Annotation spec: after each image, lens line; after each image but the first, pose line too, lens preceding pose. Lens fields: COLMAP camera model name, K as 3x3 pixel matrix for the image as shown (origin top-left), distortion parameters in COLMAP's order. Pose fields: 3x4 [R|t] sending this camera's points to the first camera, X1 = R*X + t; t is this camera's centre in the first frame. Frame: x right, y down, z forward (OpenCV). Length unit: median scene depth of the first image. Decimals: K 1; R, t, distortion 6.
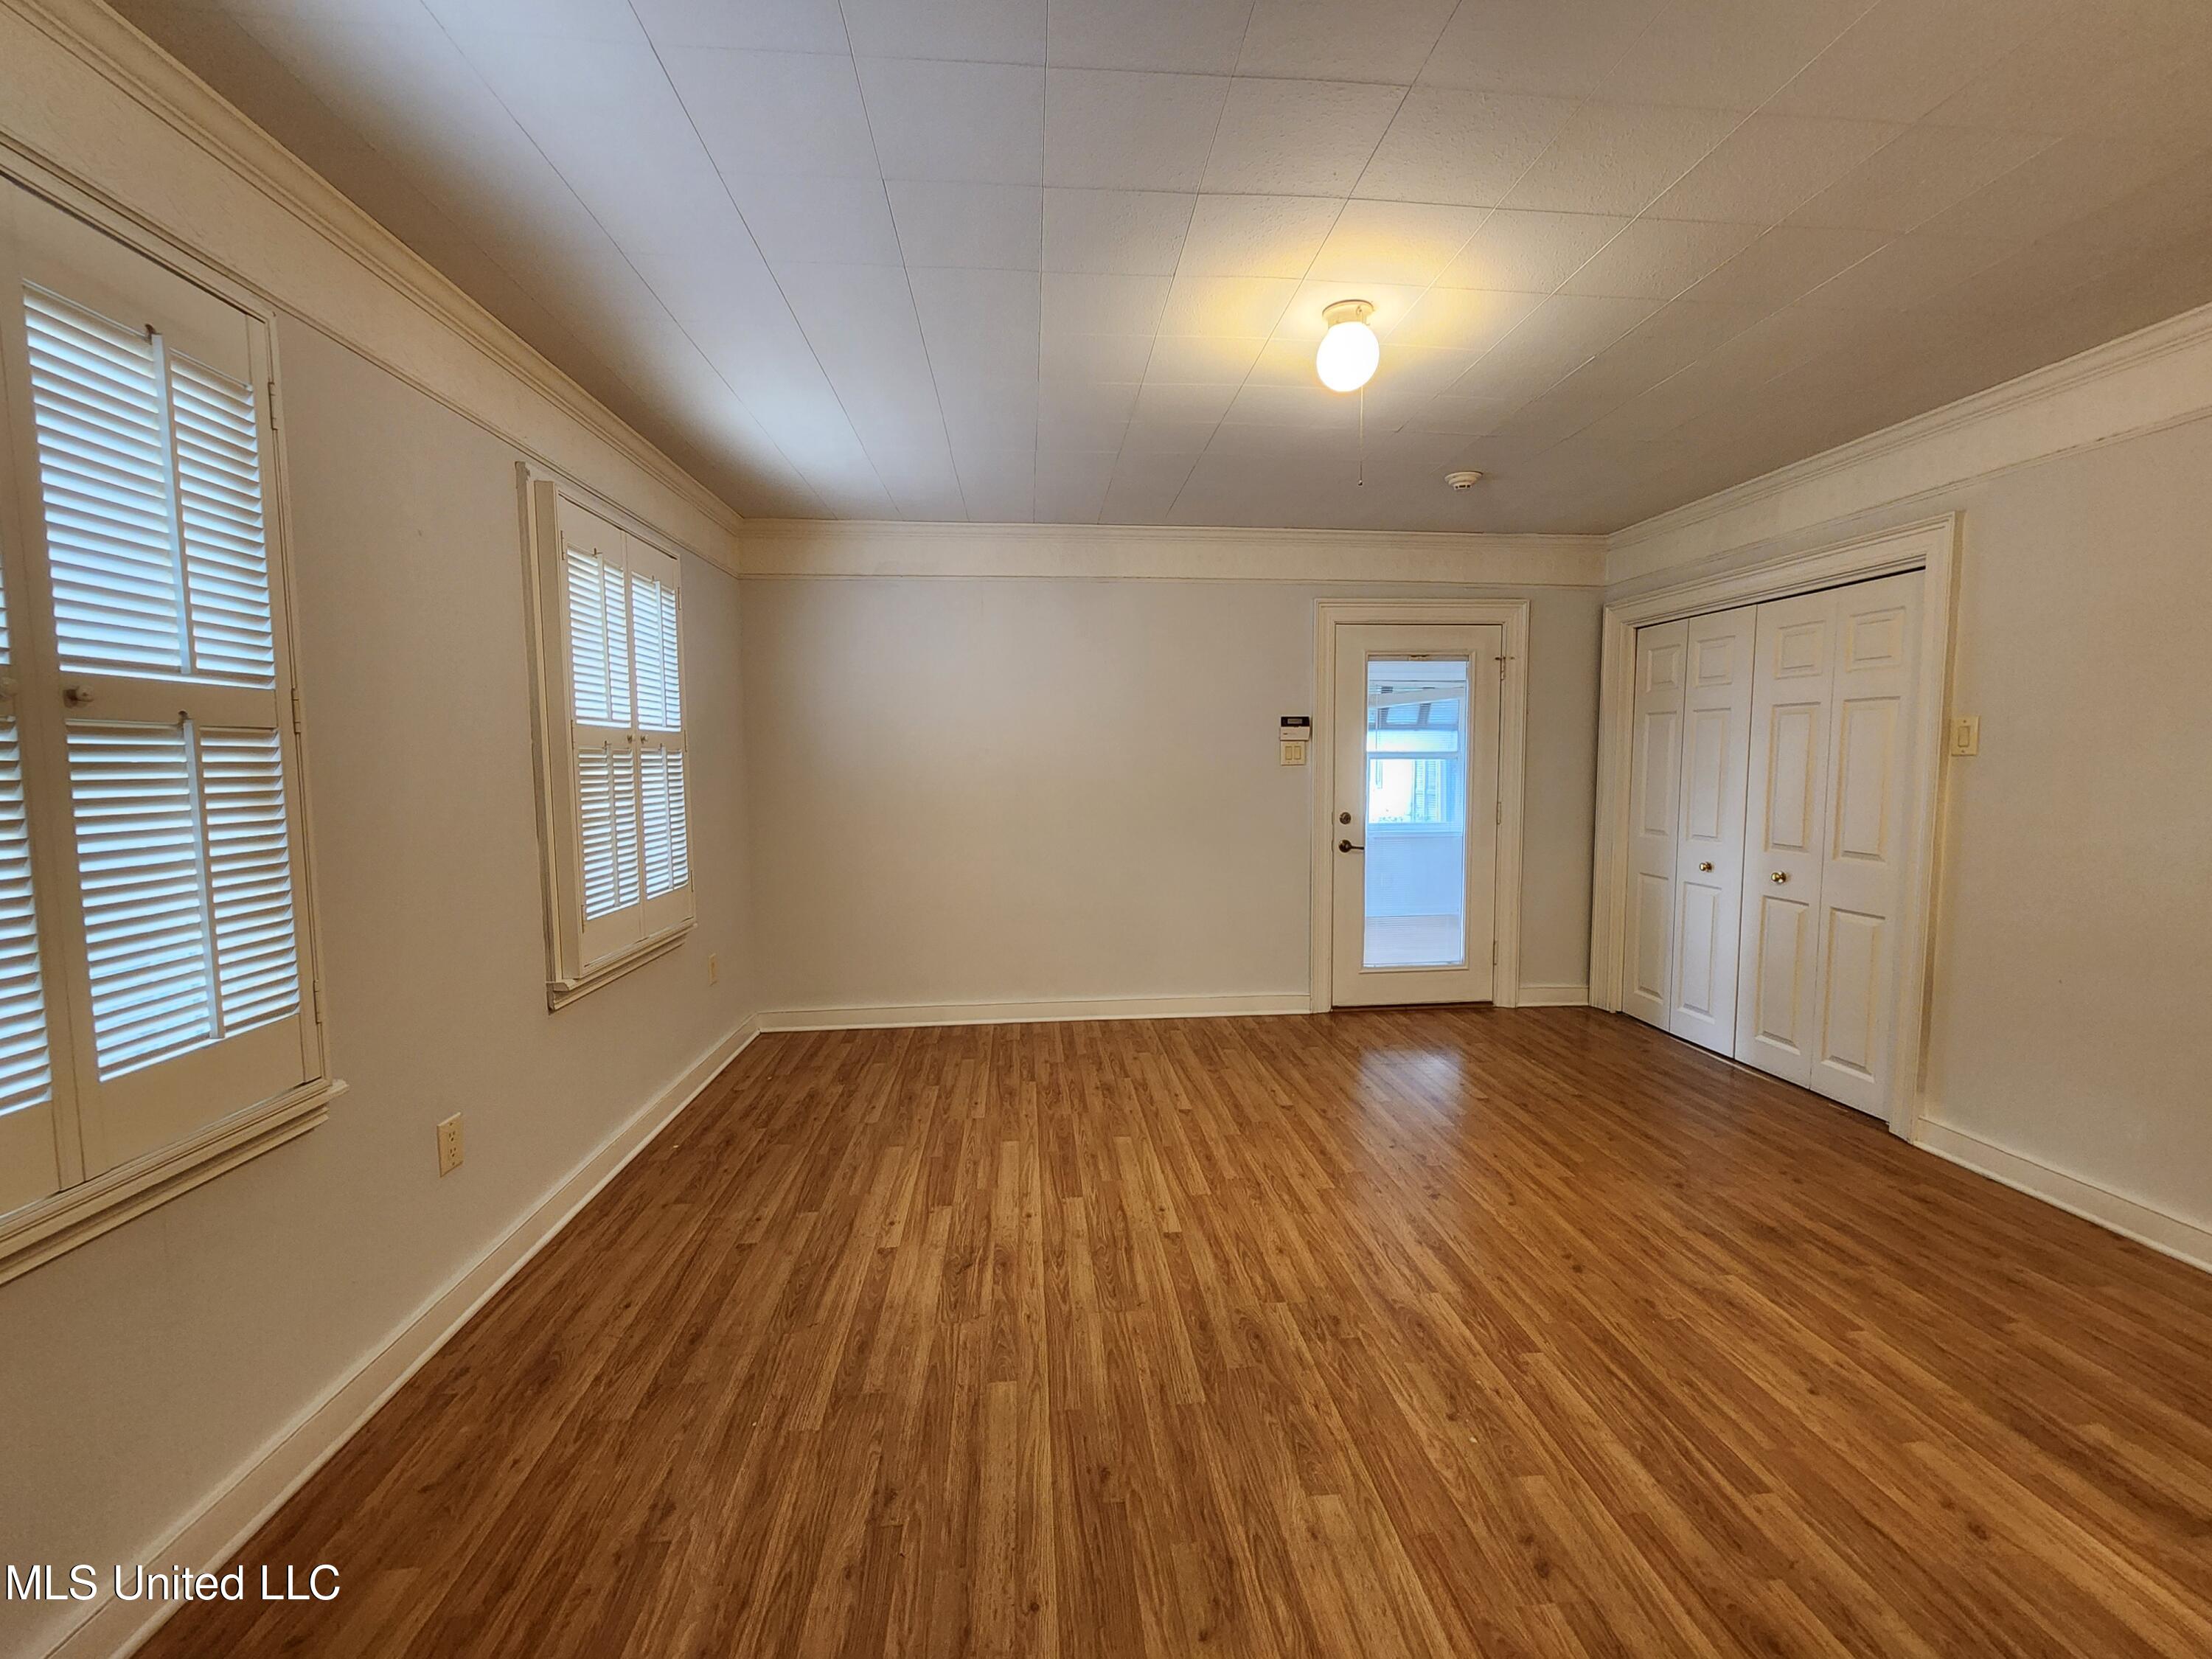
lens RADIAL K [[895.7, 0, 1094.6], [0, 895.7, 832.3], [0, 0, 1]] dist [-0.003426, -0.001455]
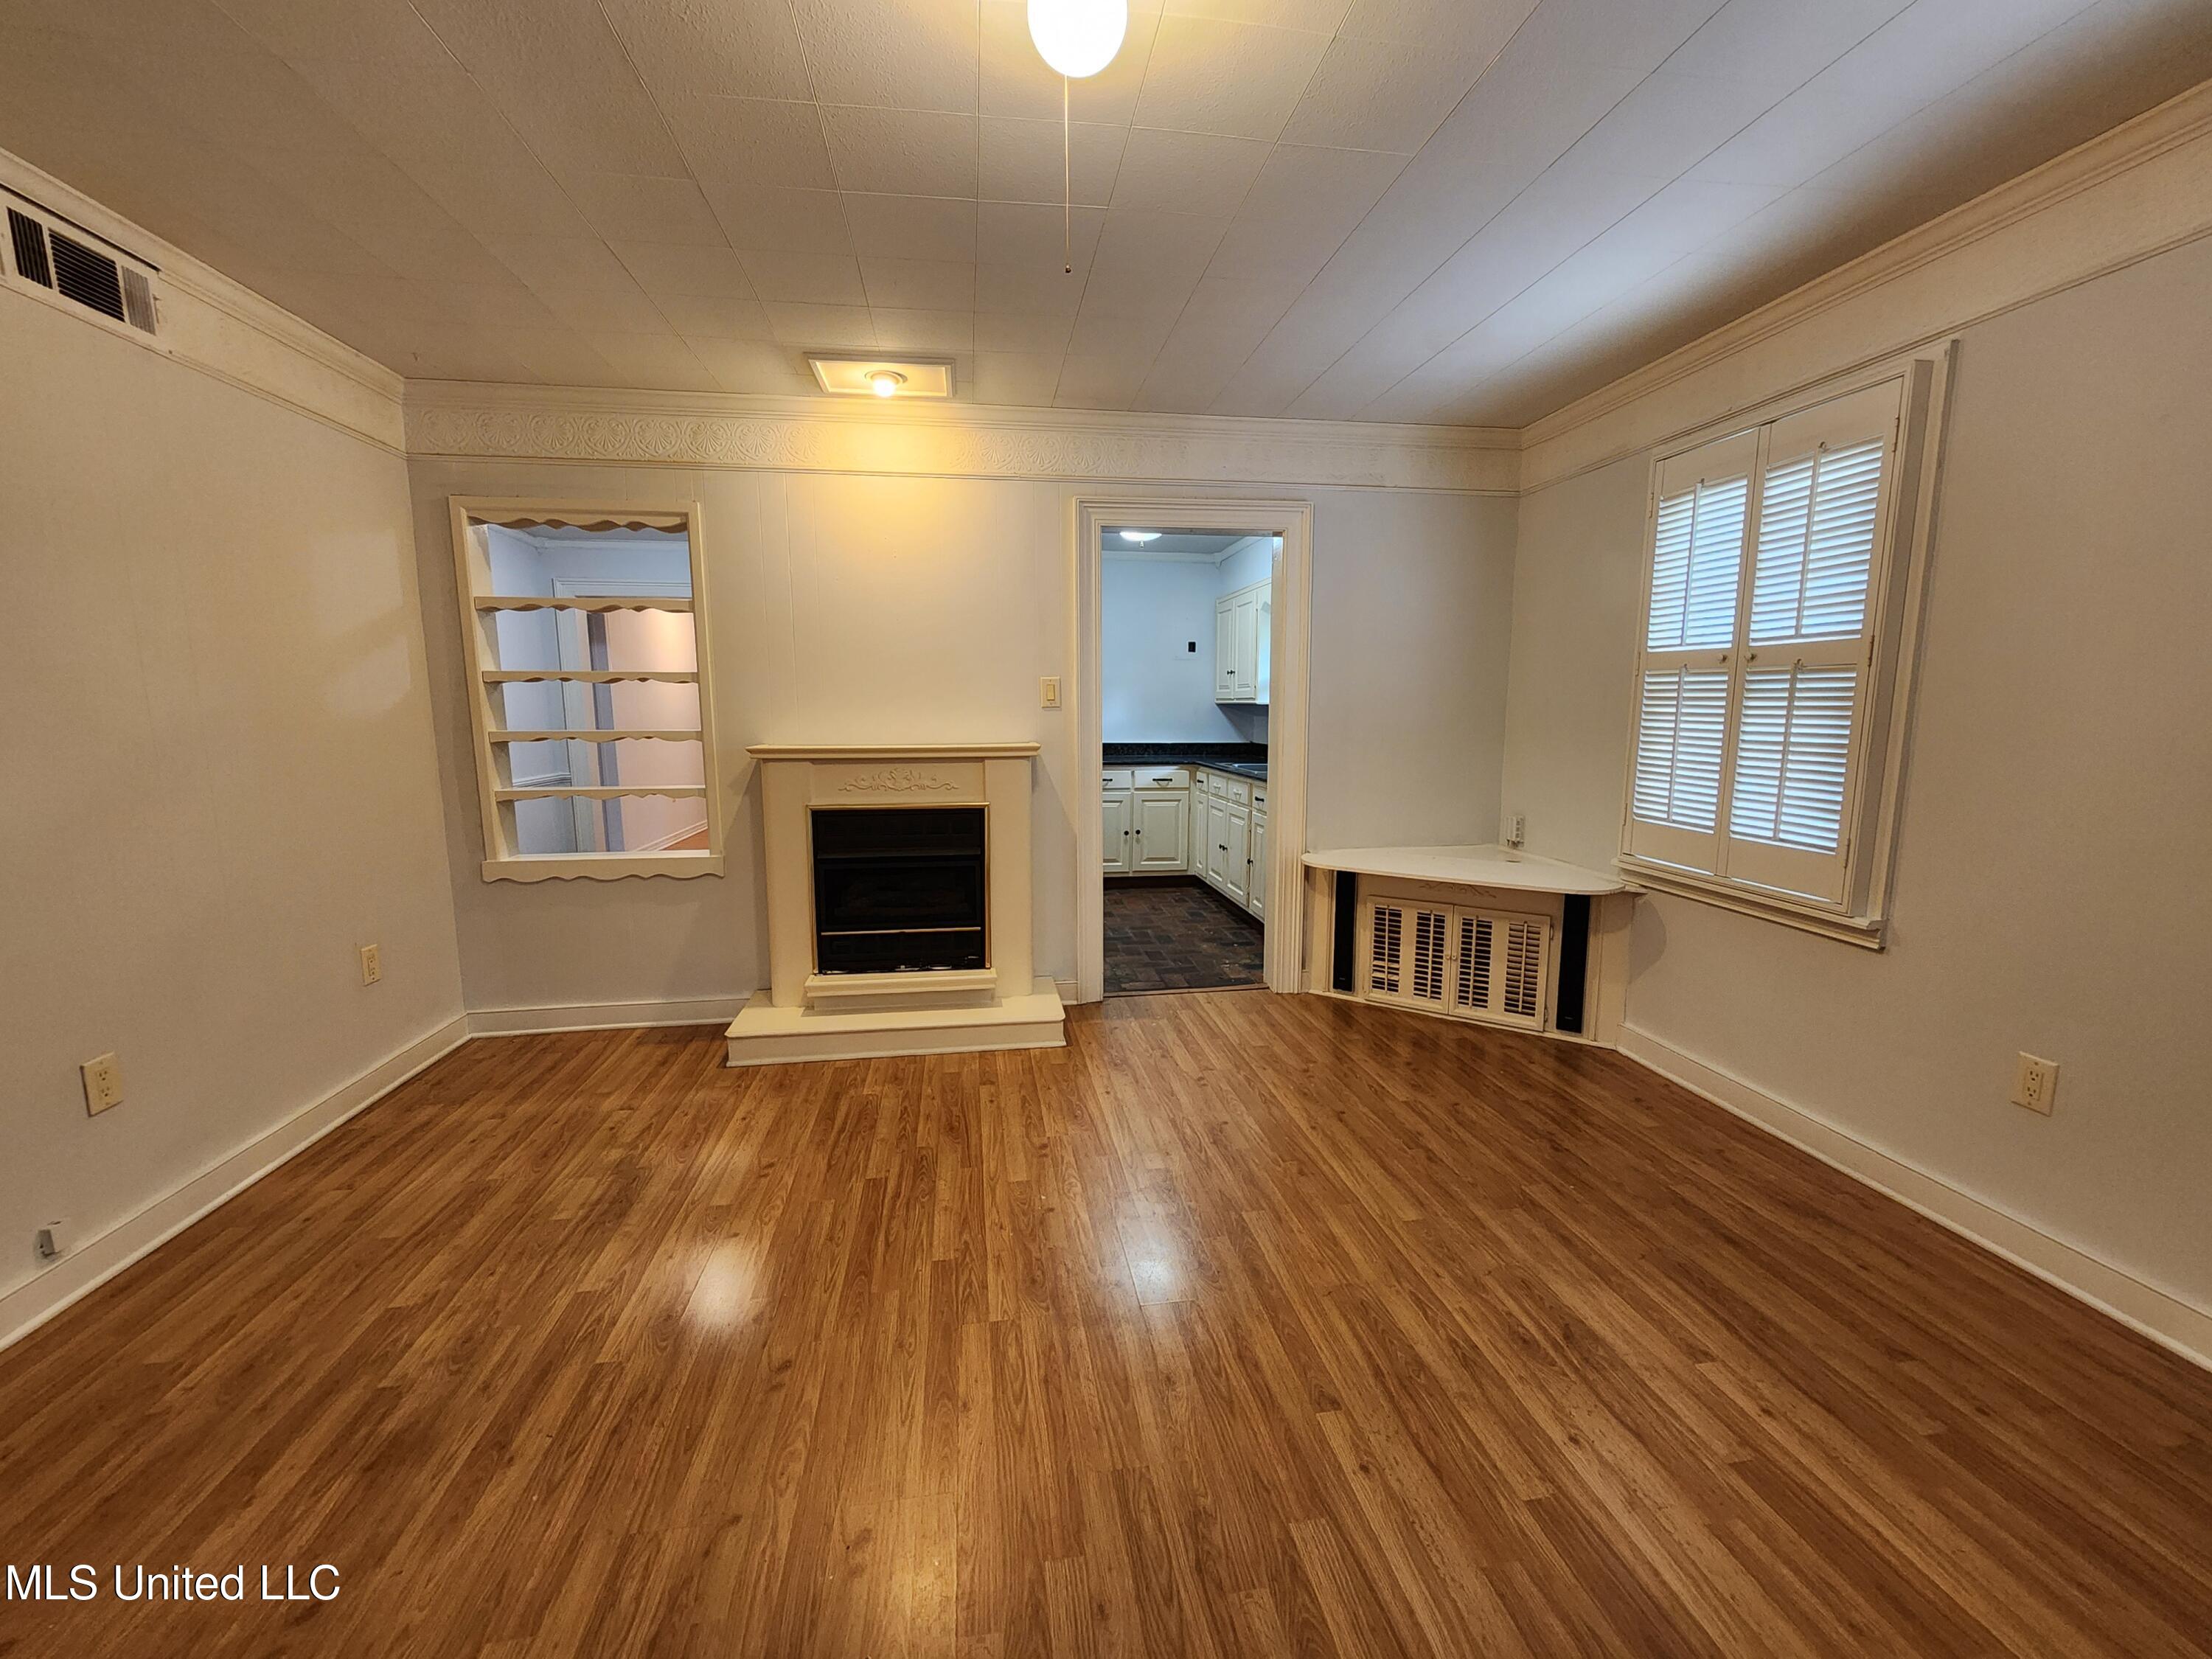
lens RADIAL K [[895.7, 0, 1093.8], [0, 895.7, 825.0], [0, 0, 1]] dist [-0.003426, -0.001455]
pose [[-0.997996, 0.020206, -0.059957, 0.319669], [0.006844, 0.976548, 0.215193, -0.127271], [0.062899, 0.214351, -0.974729, 1.694219]]
